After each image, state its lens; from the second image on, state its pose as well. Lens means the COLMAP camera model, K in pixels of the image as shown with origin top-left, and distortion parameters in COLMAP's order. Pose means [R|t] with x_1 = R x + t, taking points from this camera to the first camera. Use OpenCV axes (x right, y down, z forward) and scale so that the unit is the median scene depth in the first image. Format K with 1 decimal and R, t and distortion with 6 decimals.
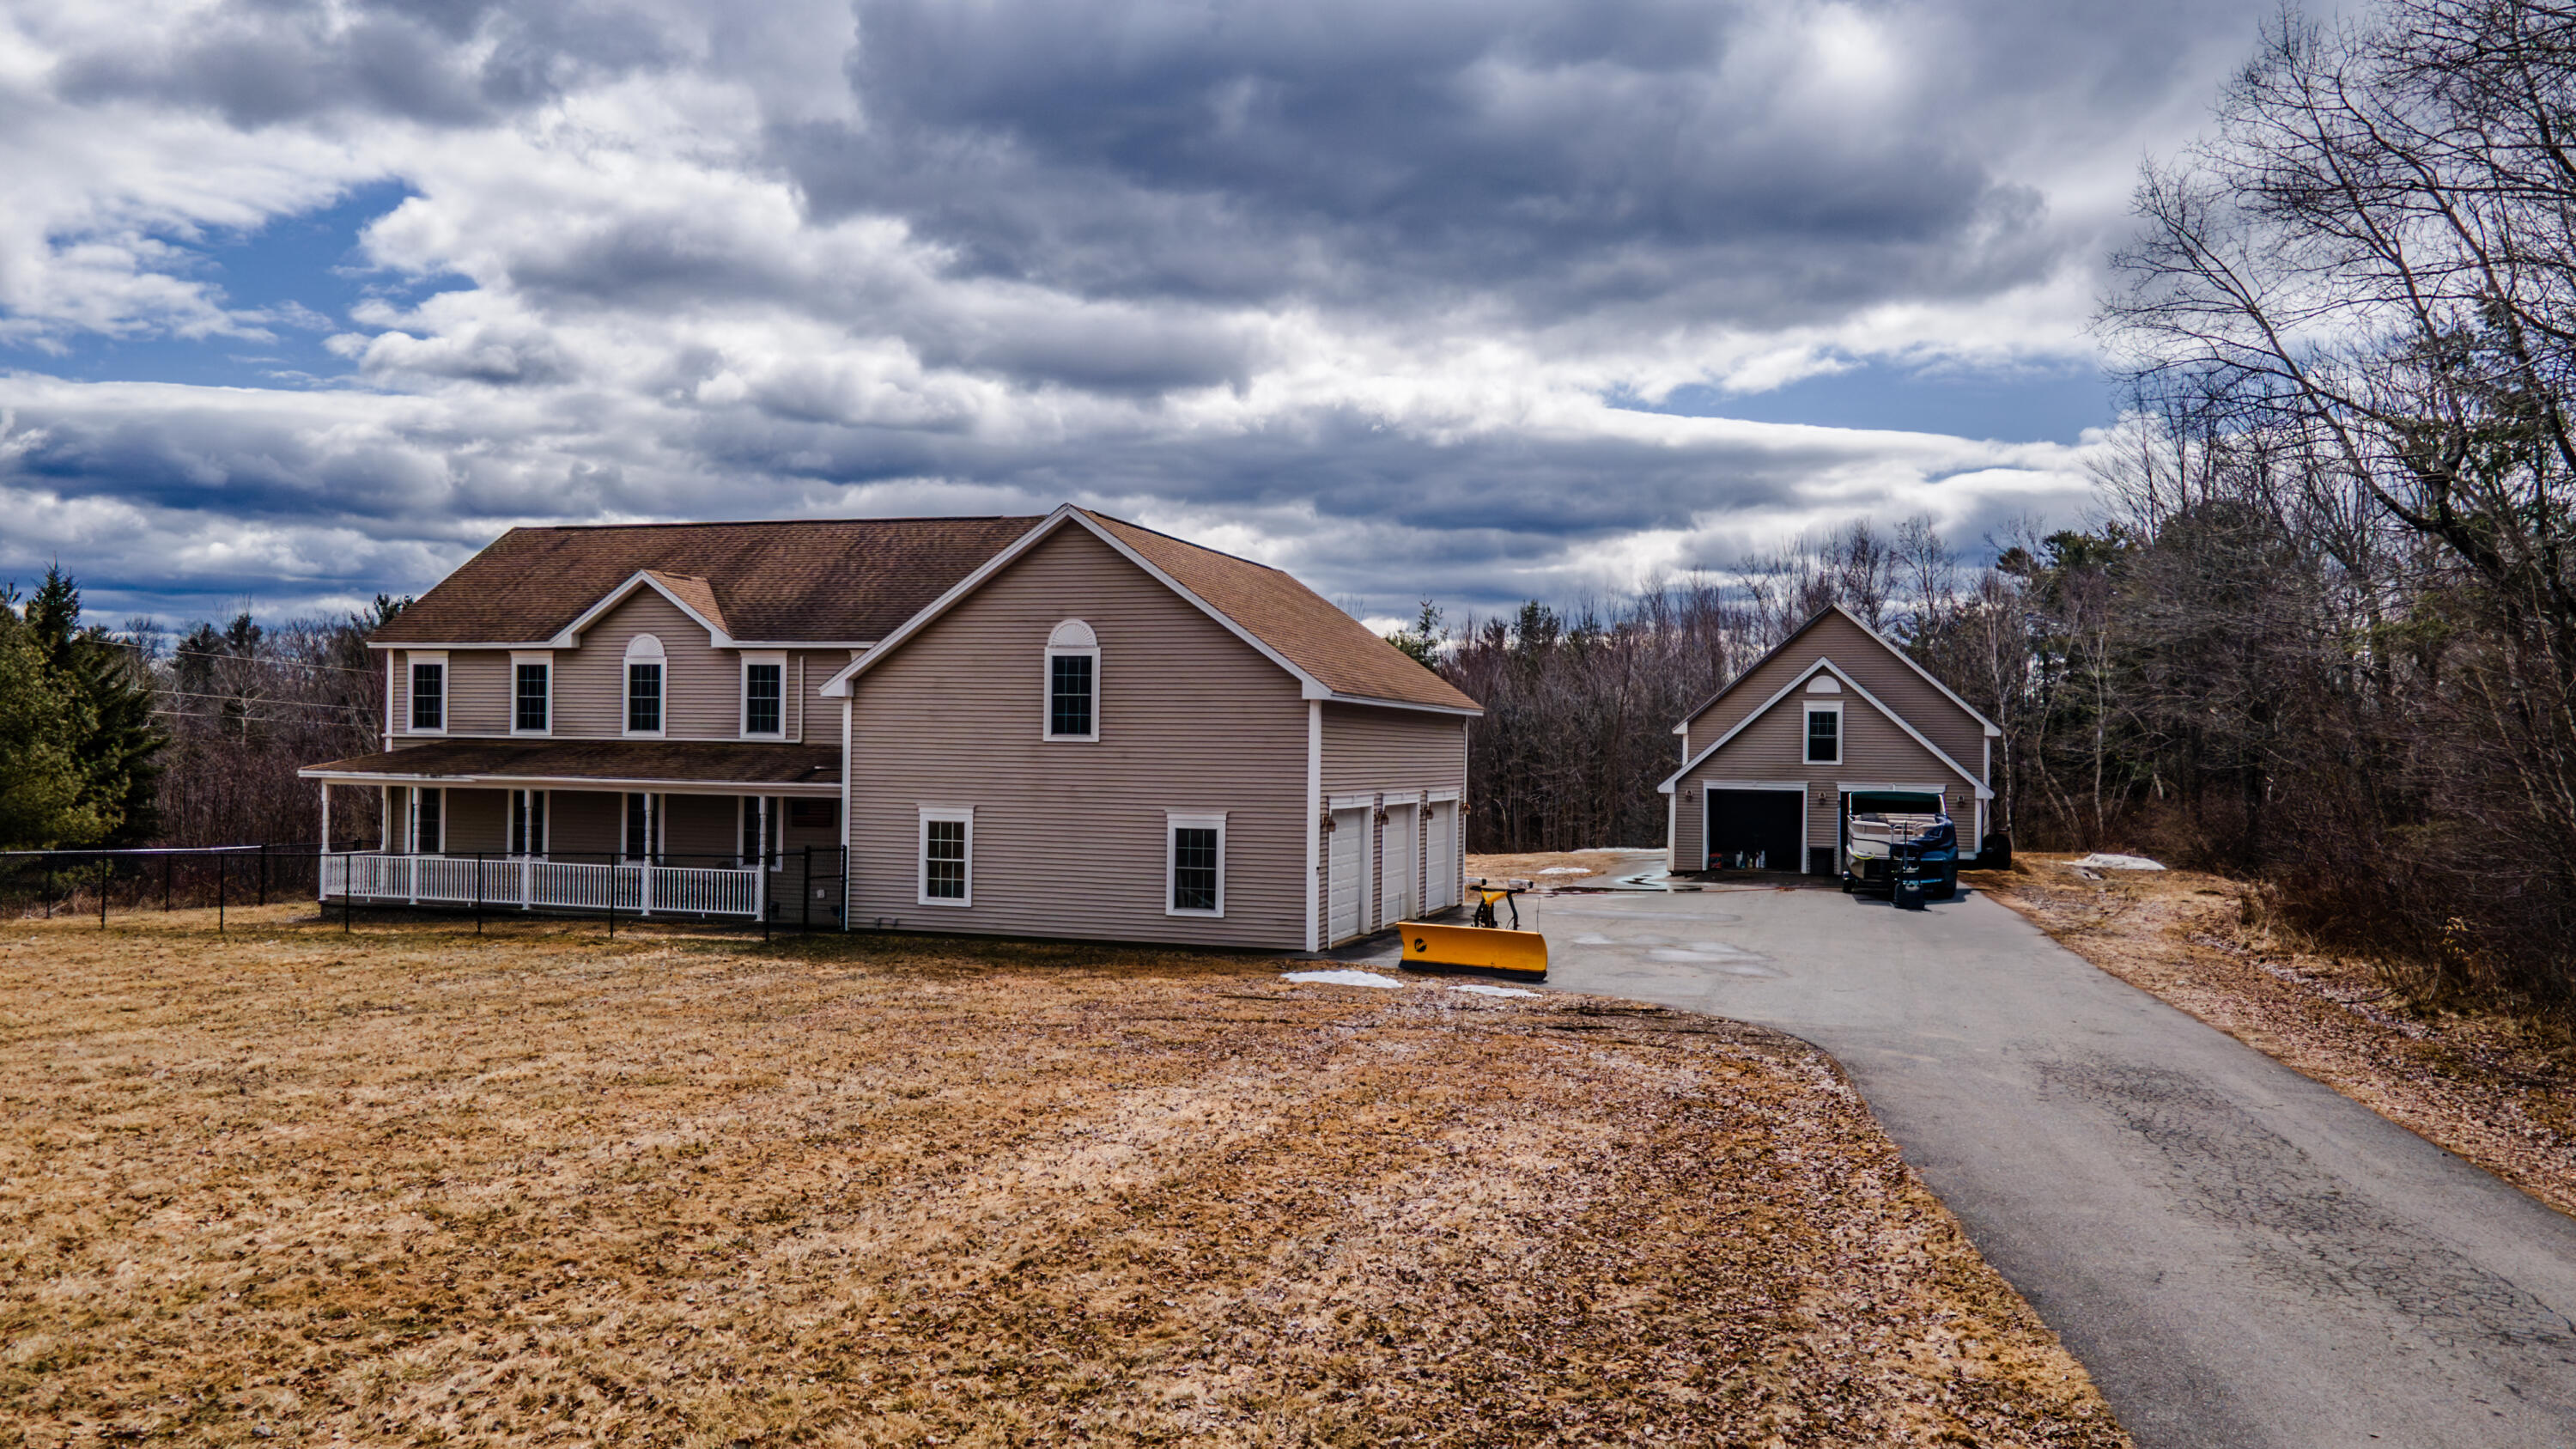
lens RADIAL K [[1891.7, 0, 1285.6], [0, 1891.7, 727.9], [0, 0, 1]] dist [0.024830, 0.035084]
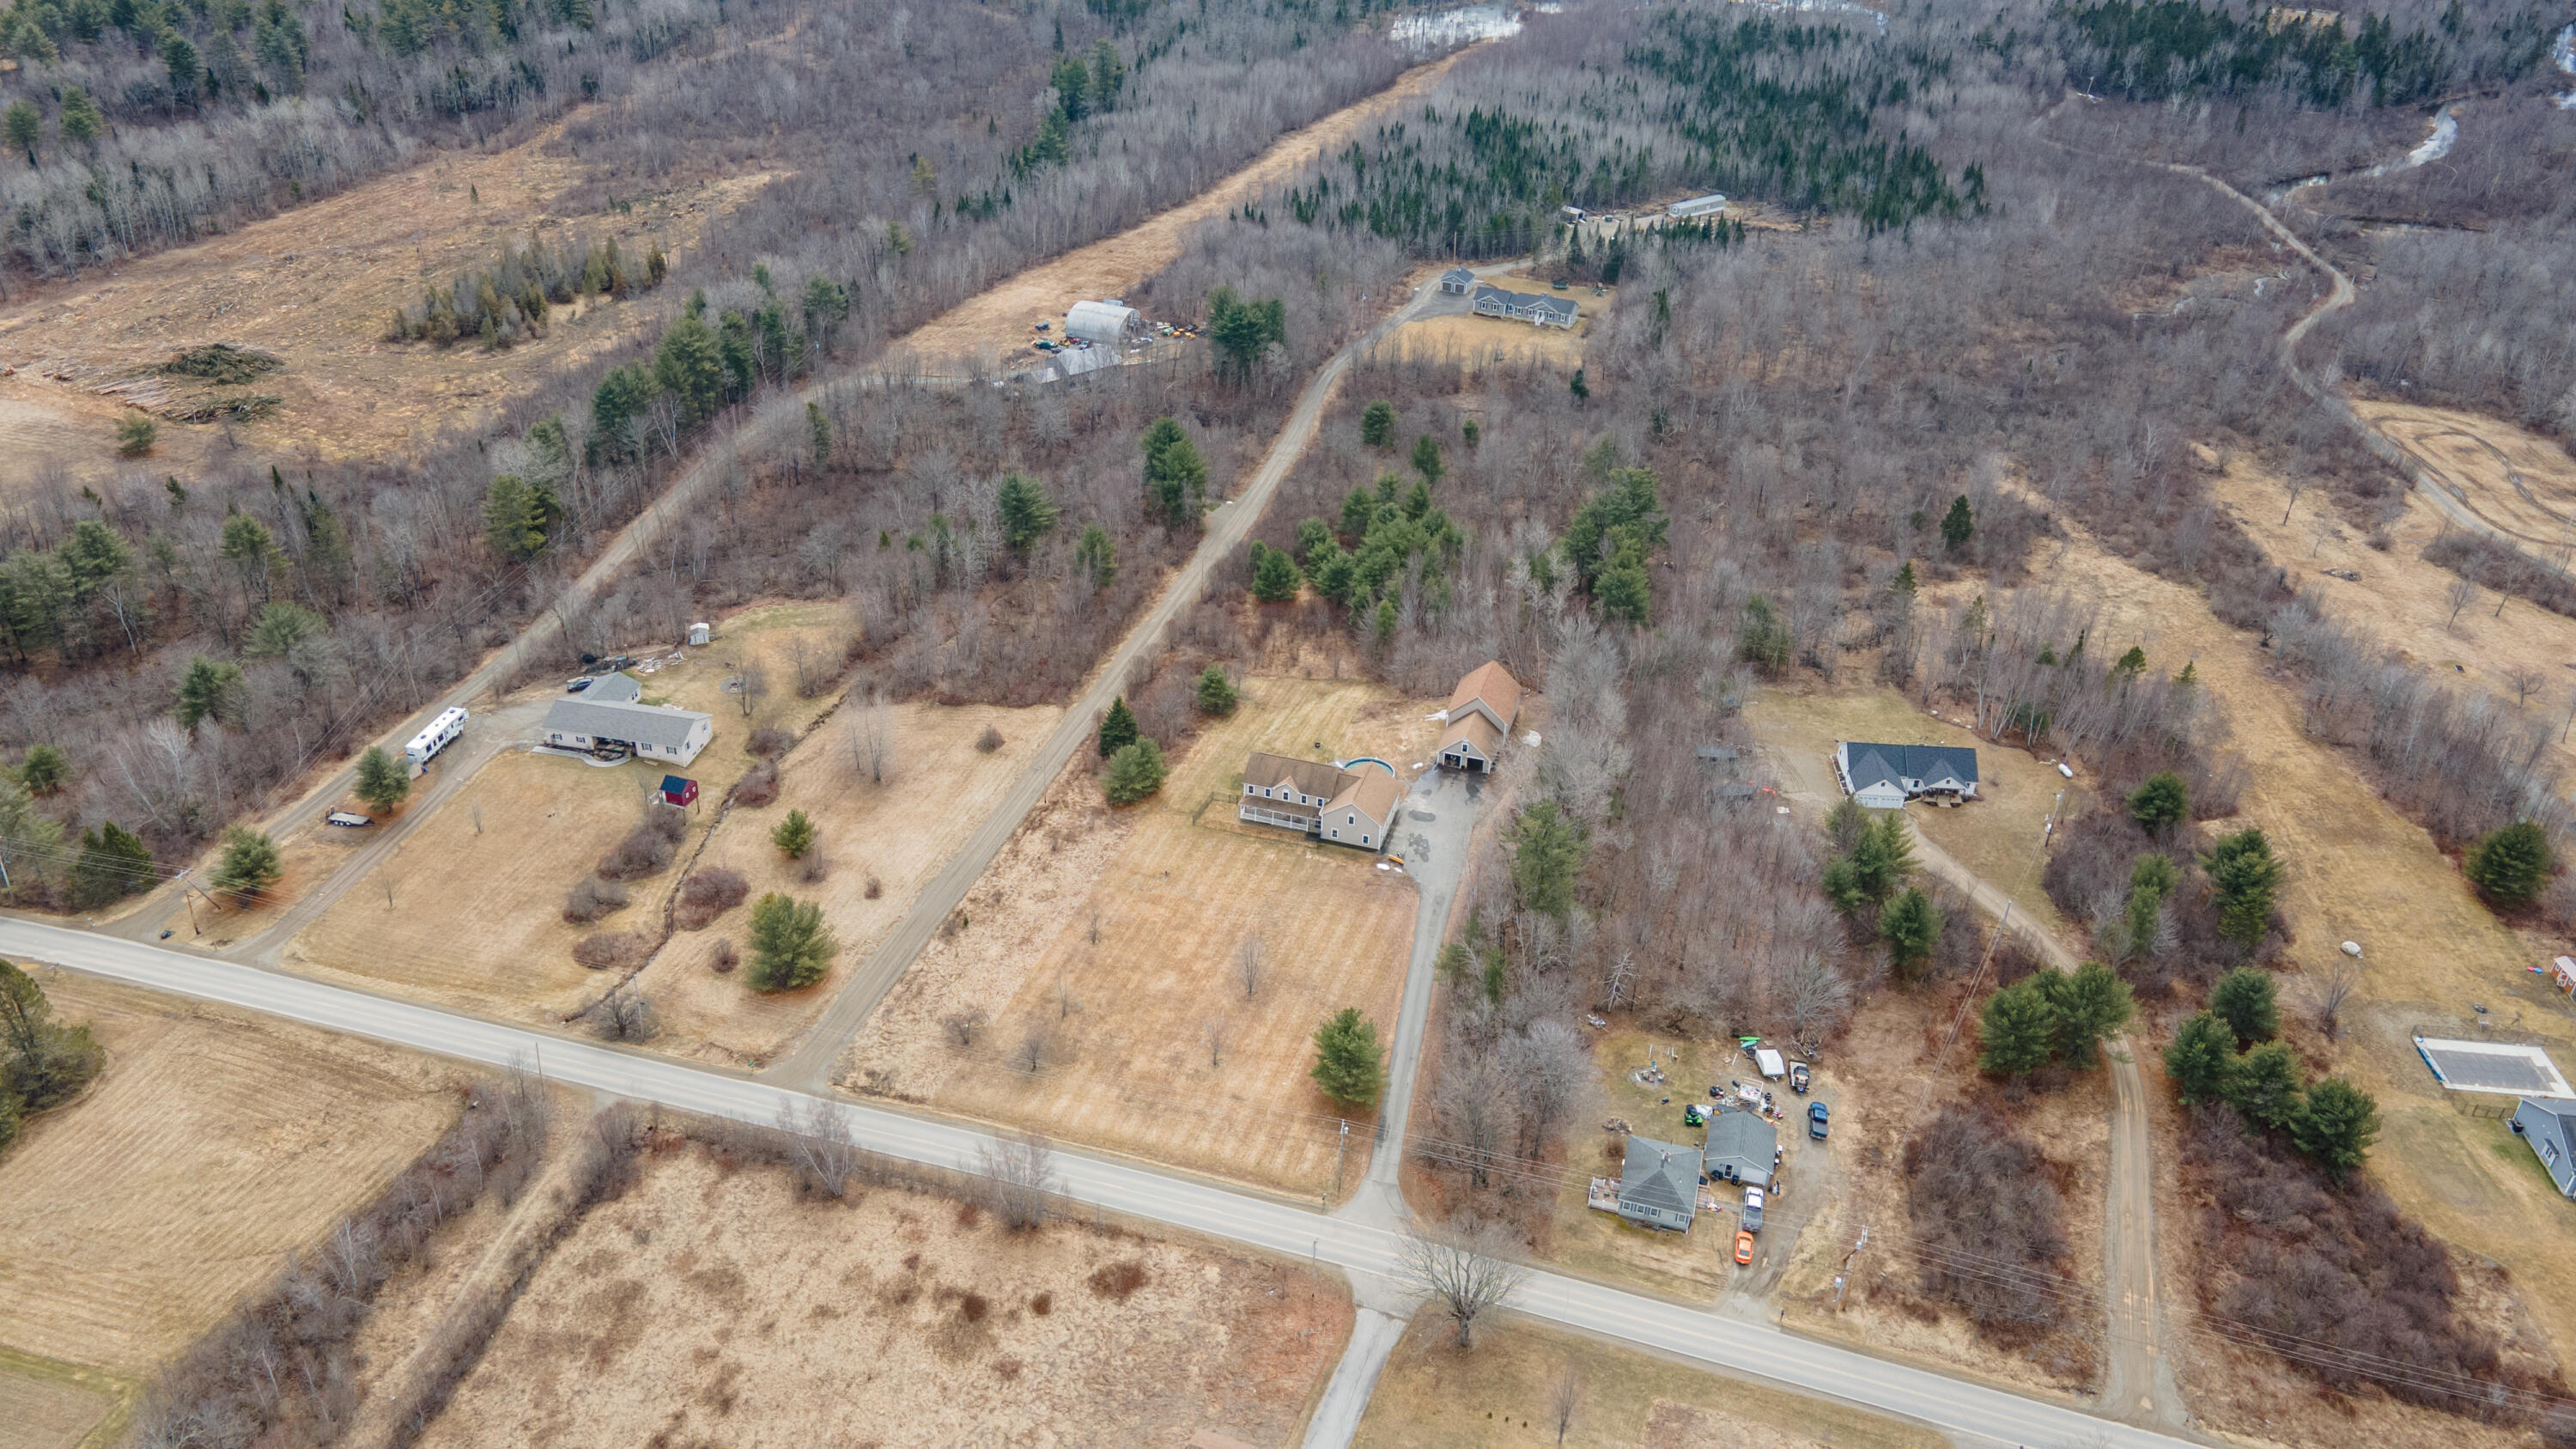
lens RADIAL K [[1891.7, 0, 1279.3], [0, 1891.7, 729.9], [0, 0, 1]] dist [0.024830, 0.035084]
pose [[0.999747, 0.000789, 0.022498, -0.524580], [-0.012729, 0.844101, 0.536032, -4.124459], [-0.018568, -0.536183, 0.843898, -4.990740]]
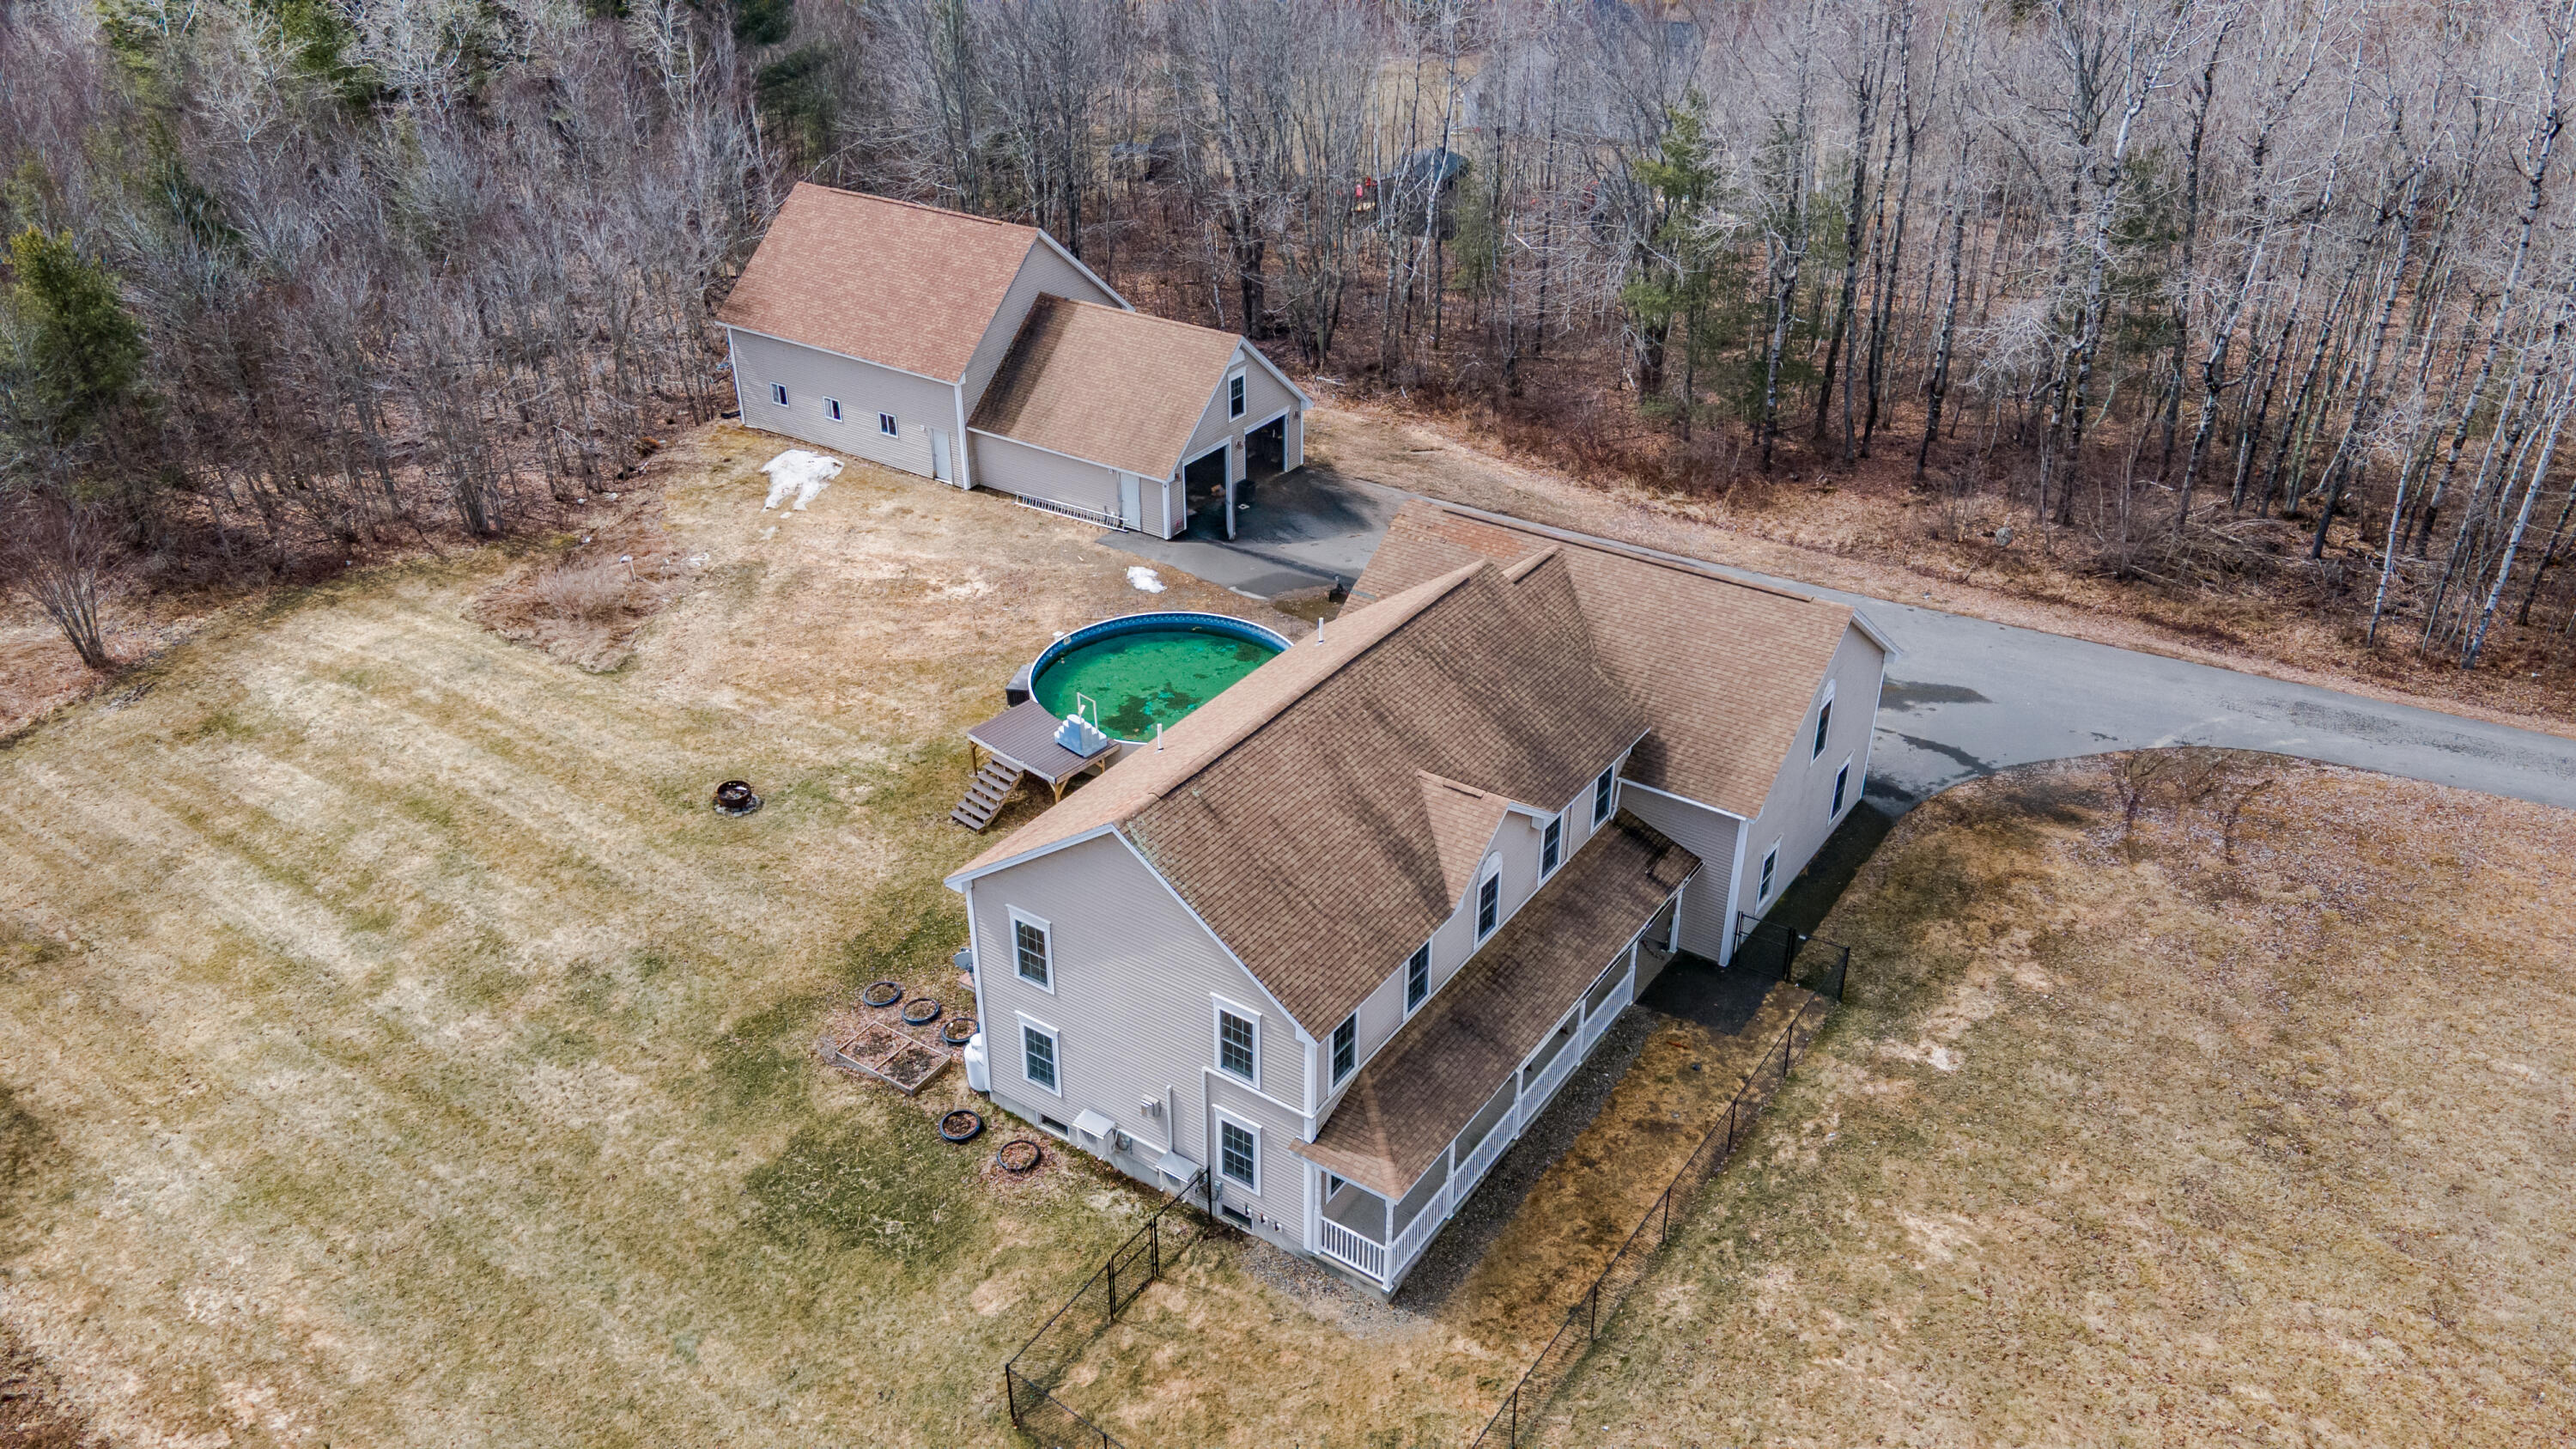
lens RADIAL K [[1891.7, 0, 1288.3], [0, 1891.7, 702.9], [0, 0, 1]] dist [0.024830, 0.035084]
pose [[0.284927, -0.479165, 0.830191, -1.146436], [-0.004193, 0.865460, 0.500960, -0.610405], [-0.958540, -0.146218, 0.244584, 0.873581]]
